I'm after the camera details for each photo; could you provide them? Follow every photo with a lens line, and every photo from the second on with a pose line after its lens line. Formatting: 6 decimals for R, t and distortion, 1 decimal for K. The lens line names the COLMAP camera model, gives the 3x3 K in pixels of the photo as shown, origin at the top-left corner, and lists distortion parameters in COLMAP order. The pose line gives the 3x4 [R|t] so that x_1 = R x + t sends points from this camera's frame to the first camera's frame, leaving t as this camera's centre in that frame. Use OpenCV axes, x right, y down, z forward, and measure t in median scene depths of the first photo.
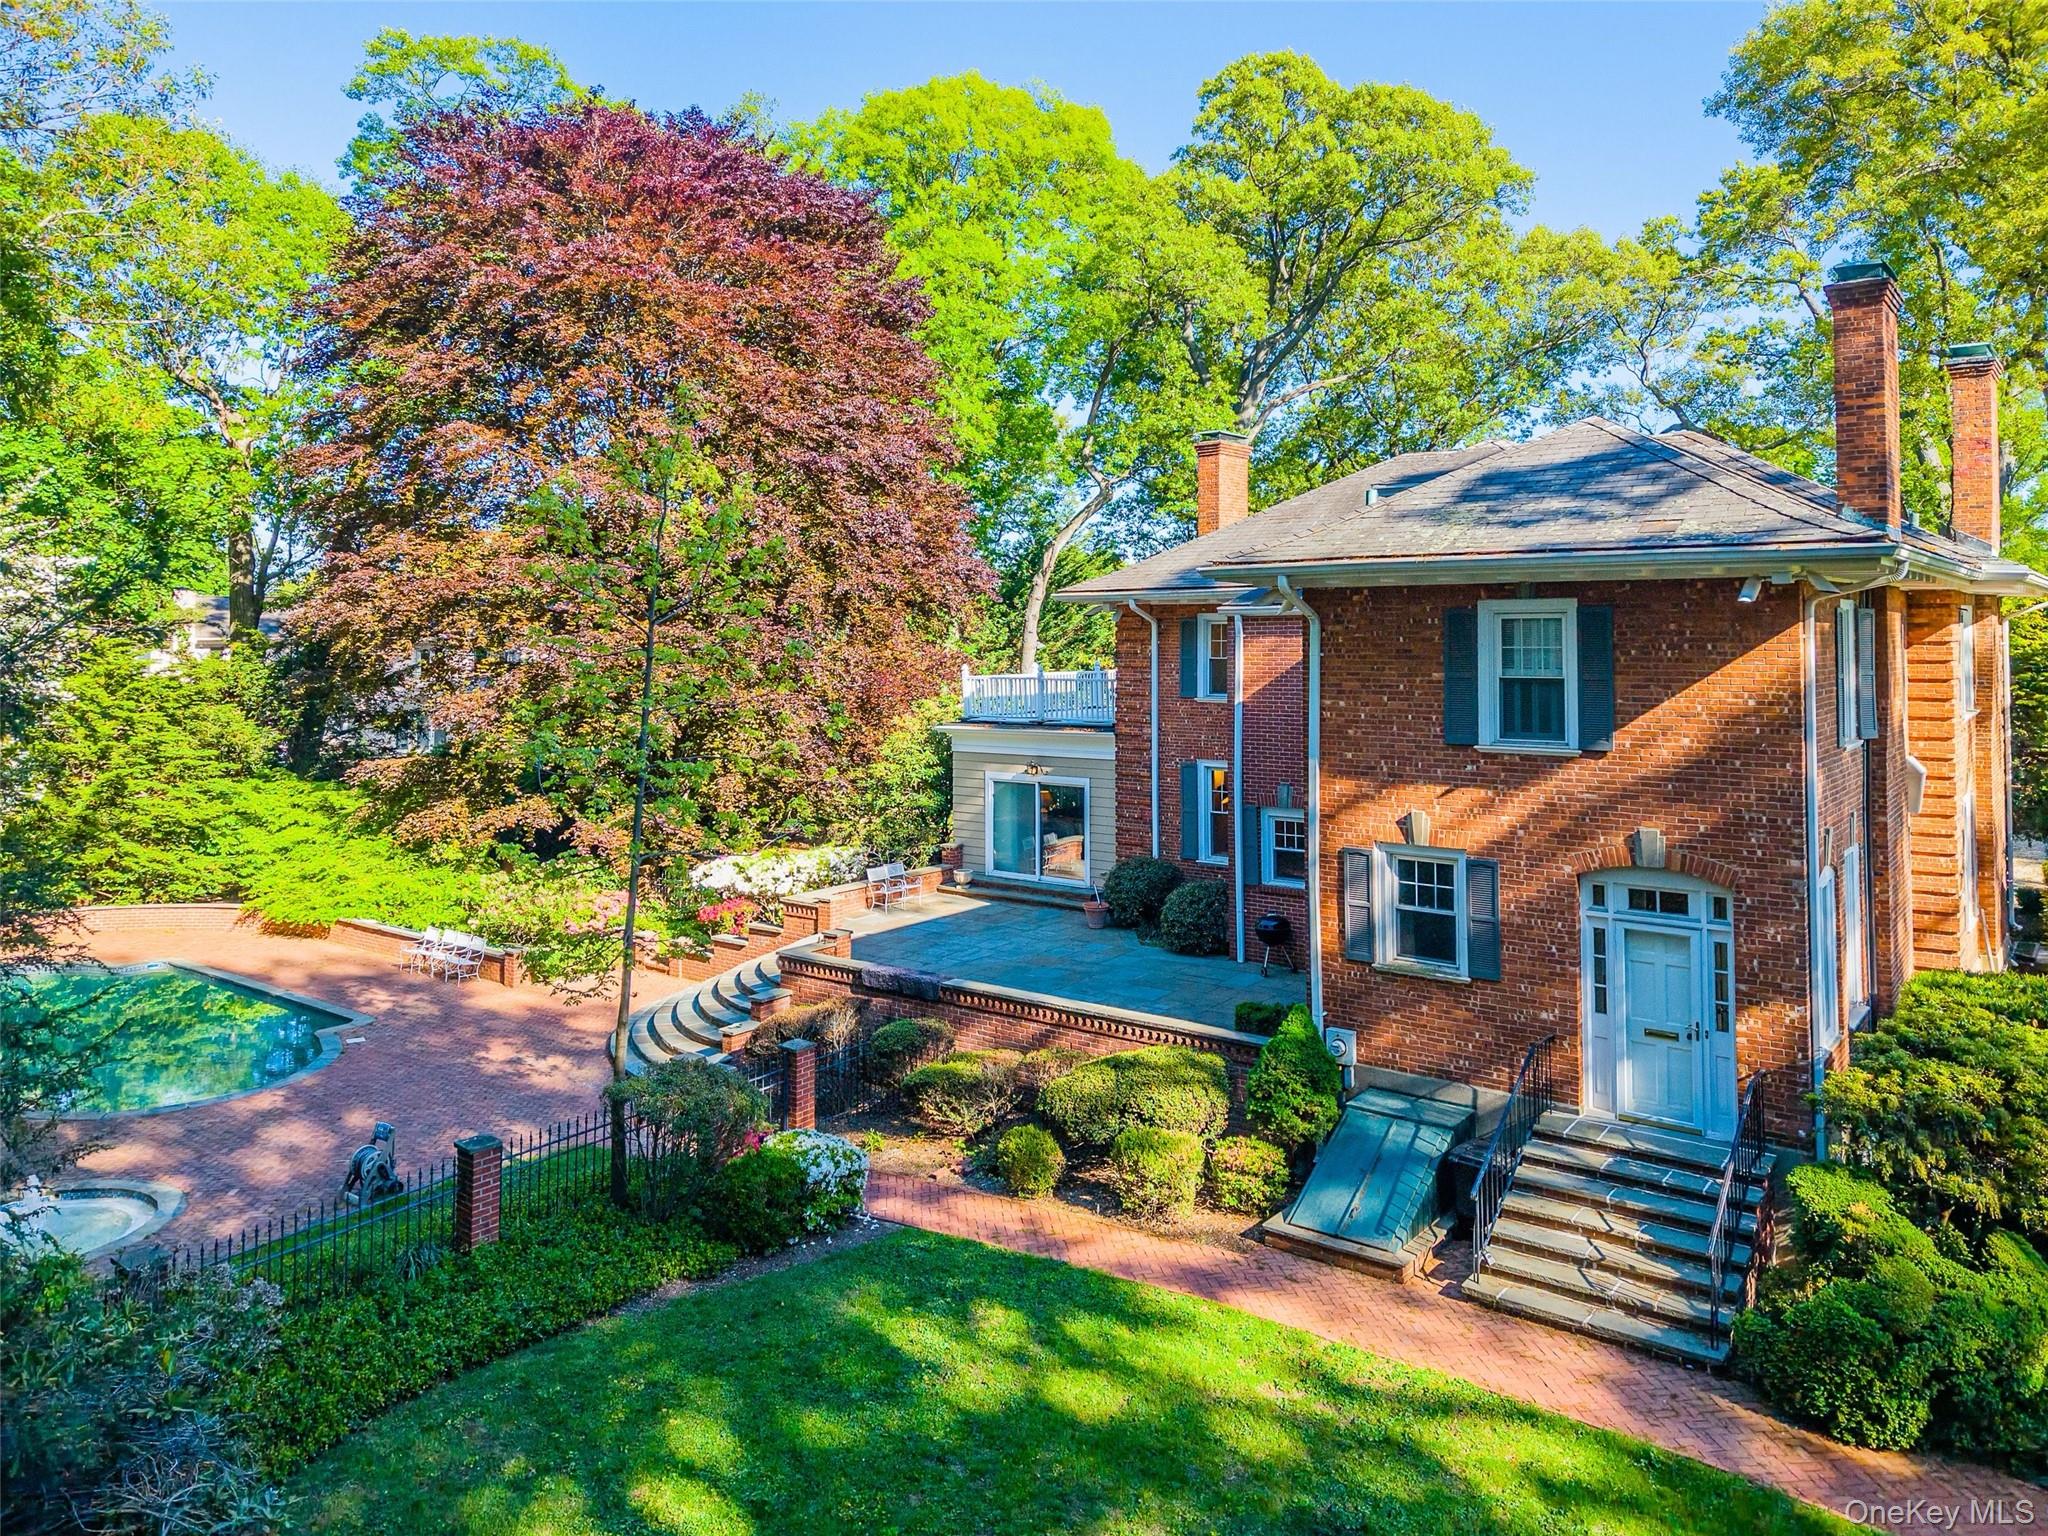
lens RADIAL K [[1434.6, 0, 1023.8], [0, 1434.6, 561.6], [0, 0, 1]] dist [0.067267, -0.072117]
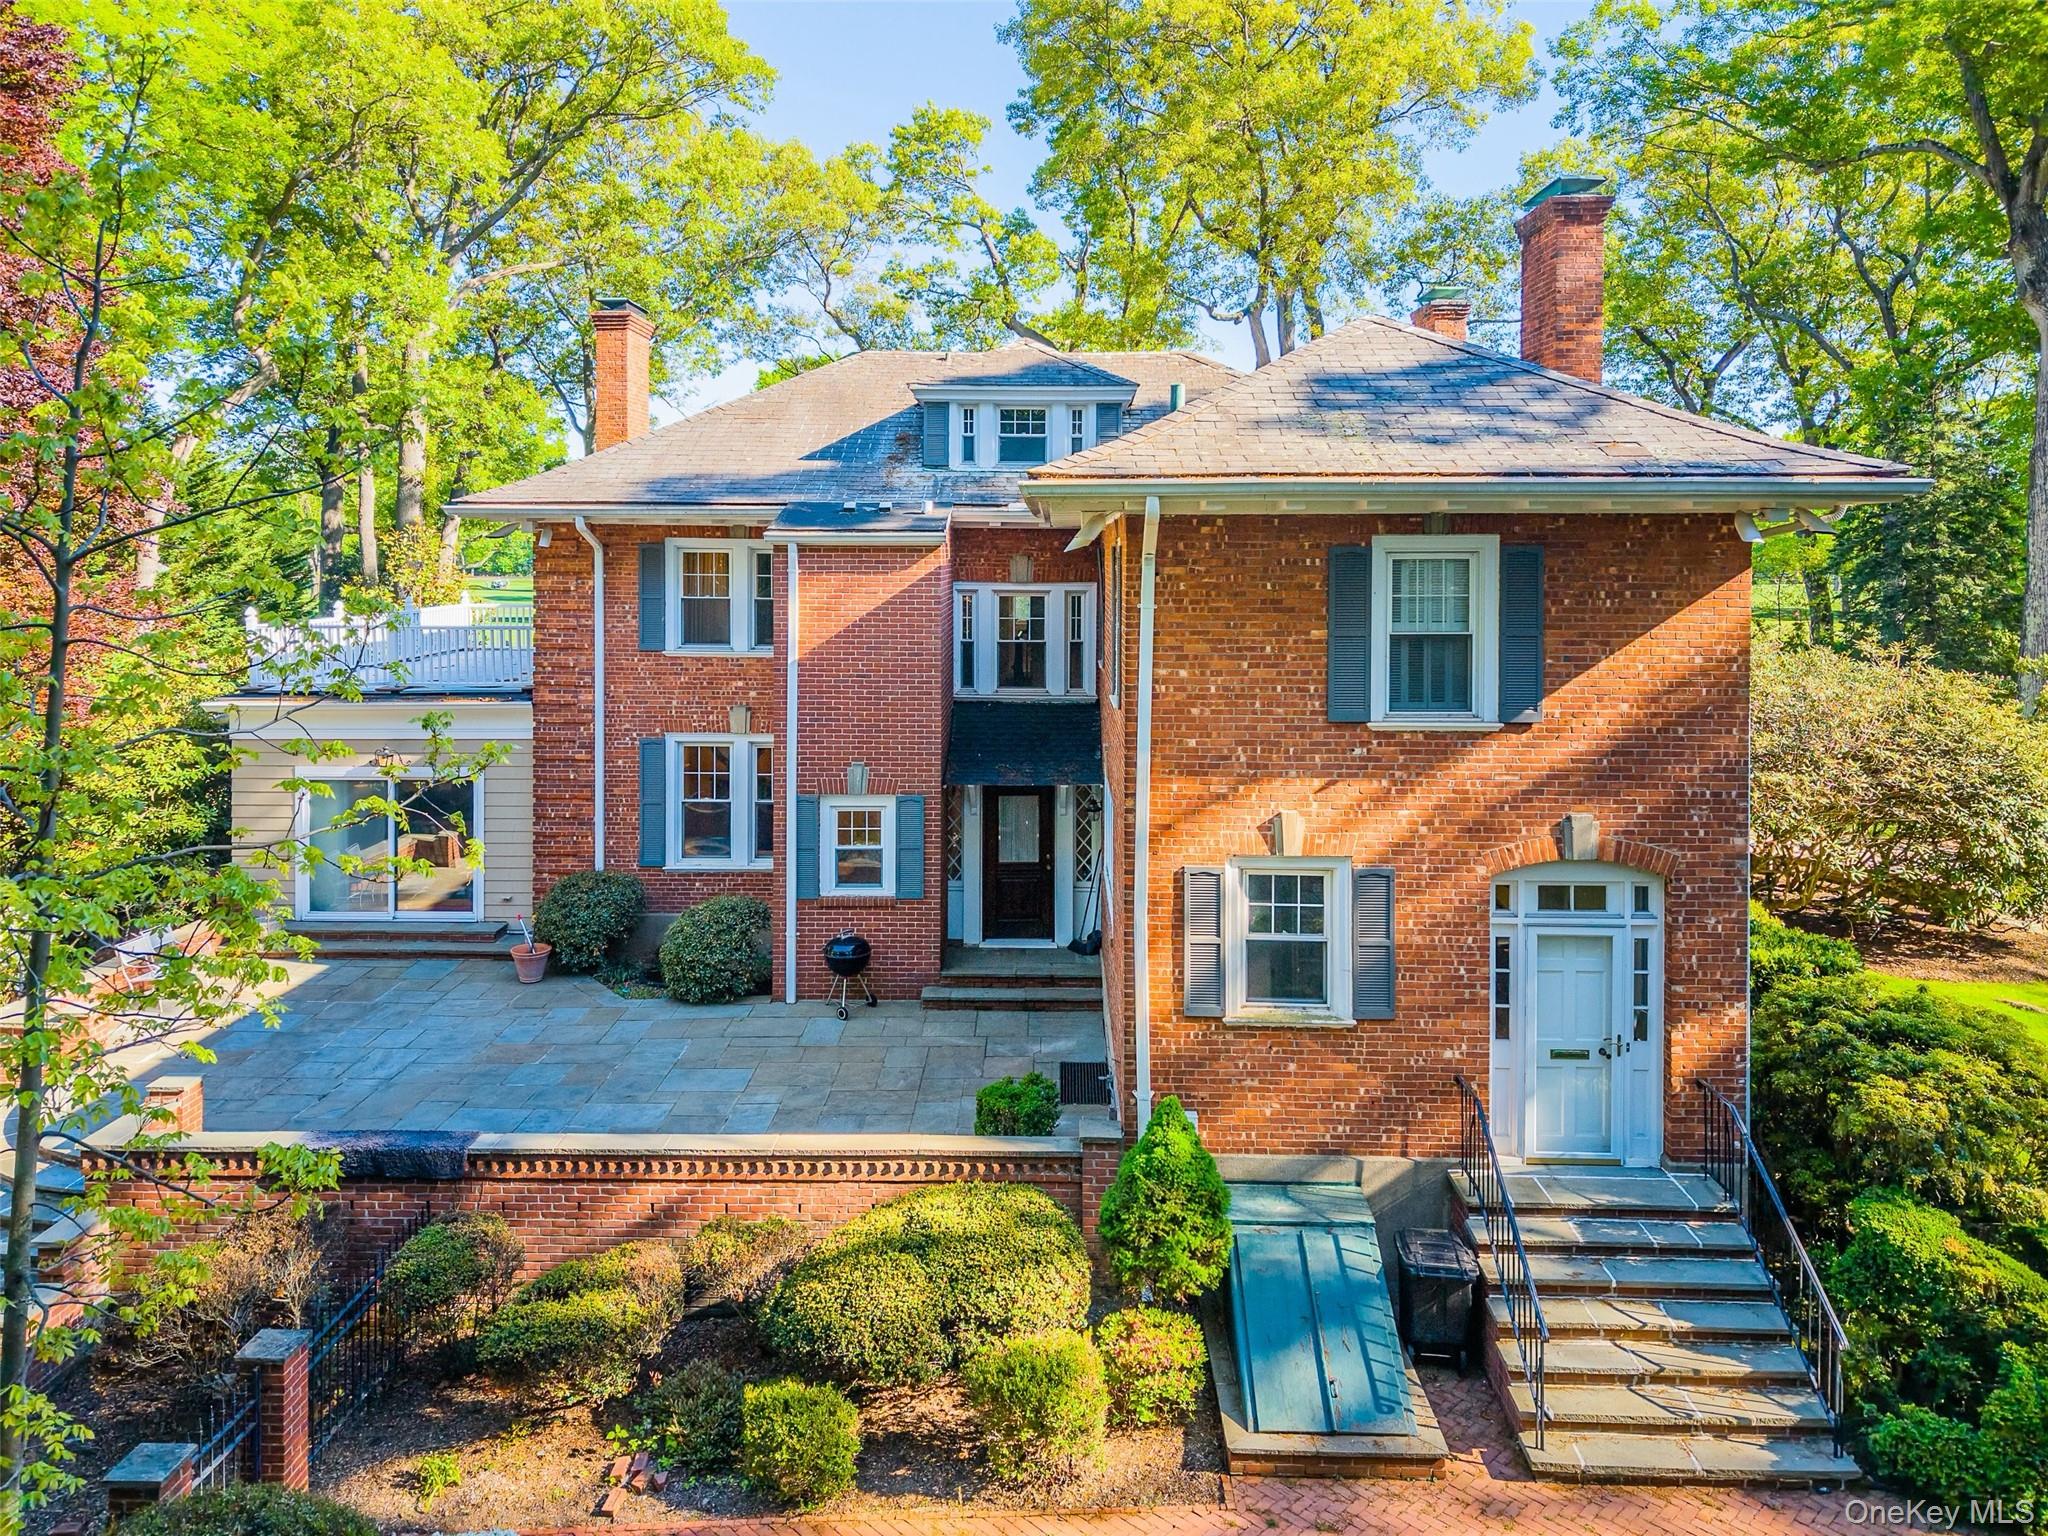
lens RADIAL K [[1434.6, 0, 1023.8], [0, 1434.6, 561.6], [0, 0, 1]] dist [0.067267, -0.072117]
pose [[0.807623, -0.000661, 0.589699, -0.291189], [-0.033749, 0.998308, 0.047341, 0.010648], [-0.588733, -0.058136, 0.806234, 0.487457]]
